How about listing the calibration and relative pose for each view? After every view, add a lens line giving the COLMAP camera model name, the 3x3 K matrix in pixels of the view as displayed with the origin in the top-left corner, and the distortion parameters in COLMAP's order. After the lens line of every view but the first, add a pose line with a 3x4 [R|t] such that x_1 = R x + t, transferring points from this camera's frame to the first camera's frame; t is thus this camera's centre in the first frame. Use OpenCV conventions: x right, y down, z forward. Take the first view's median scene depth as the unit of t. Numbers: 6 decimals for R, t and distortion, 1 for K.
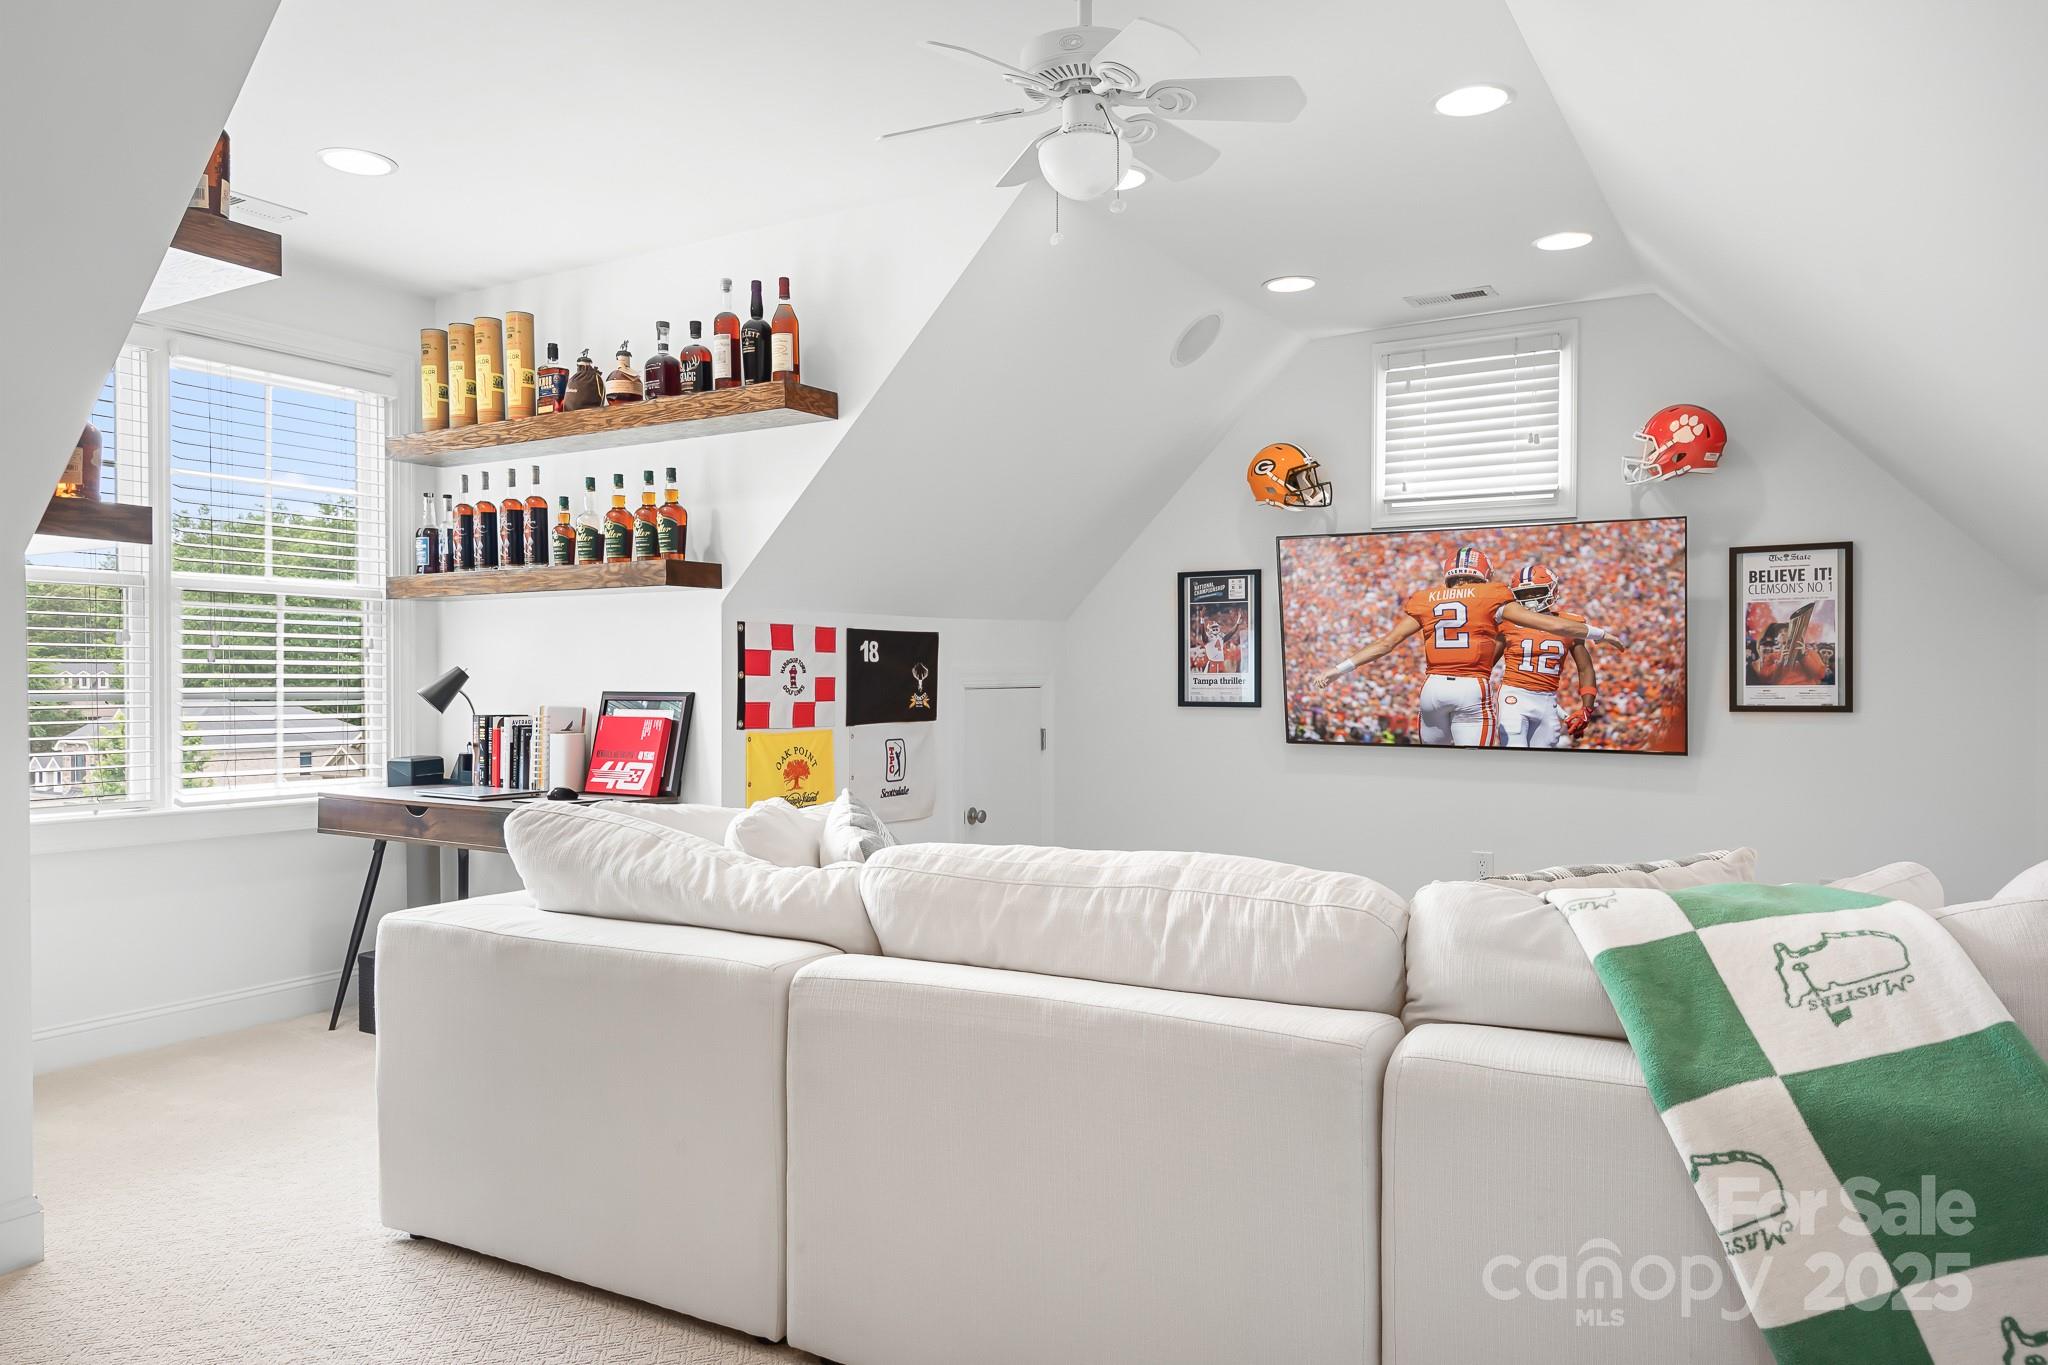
lens RADIAL K [[1377.1, 0, 1024.0], [0, 1377.1, 686.3], [0, 0, 1]] dist [-0.000517, -0.000016]
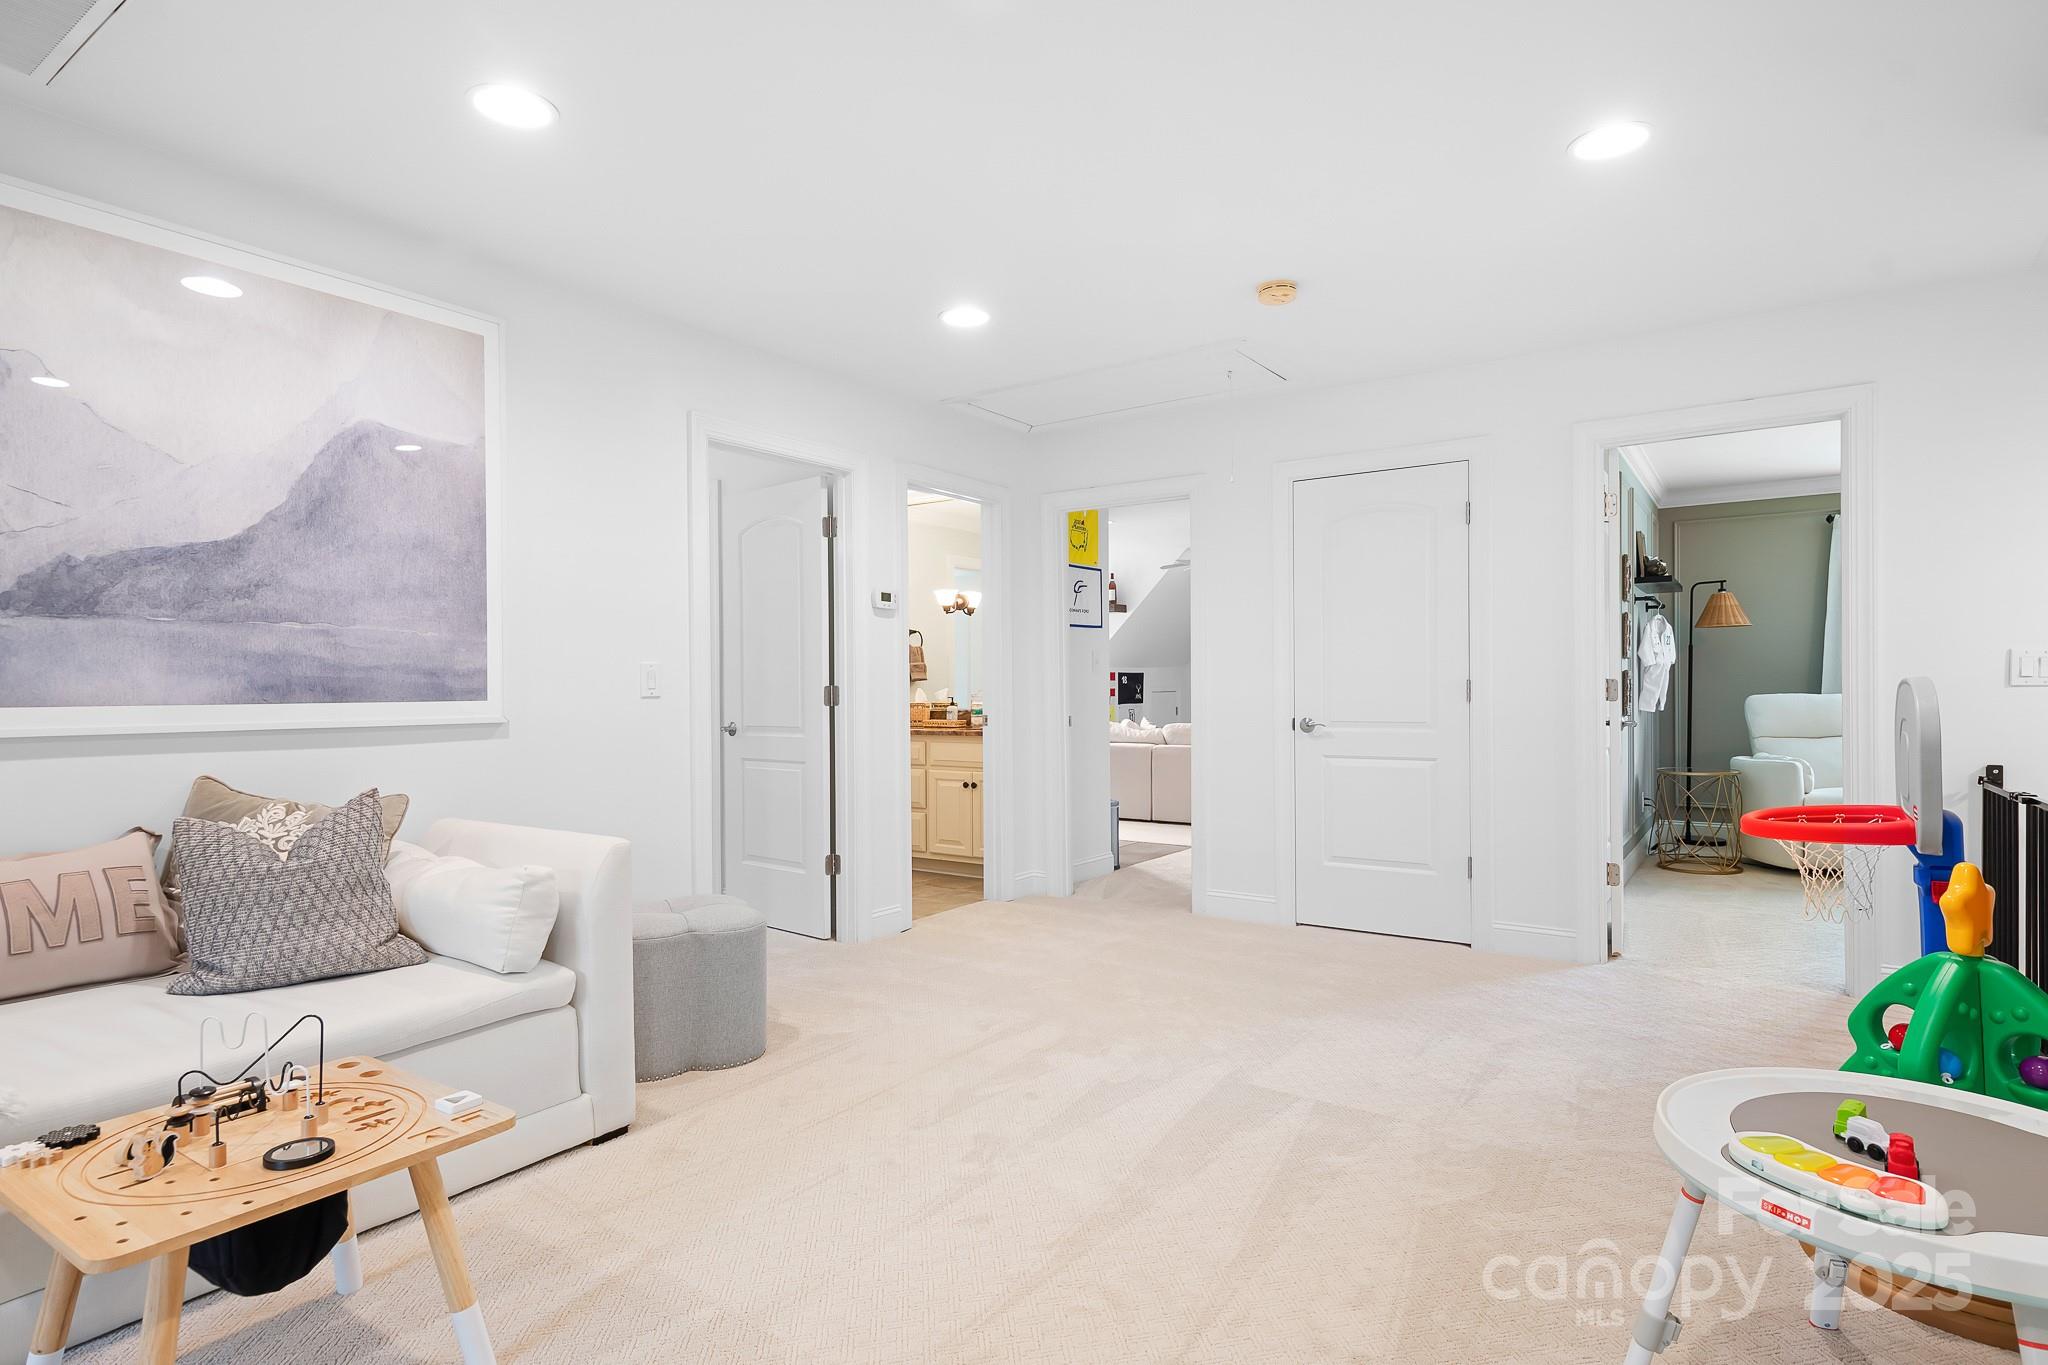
lens RADIAL K [[1066.4, 0, 1022.2], [0, 1066.4, 688.3], [0, 0, 1]] dist [0.012541, -0.001900]
pose [[0.997245, -0.009725, -0.073532, -0.167215], [0.009448, 0.999947, -0.004120, 0.000603], [0.073568, 0.003414, 0.997284, -1.372389]]
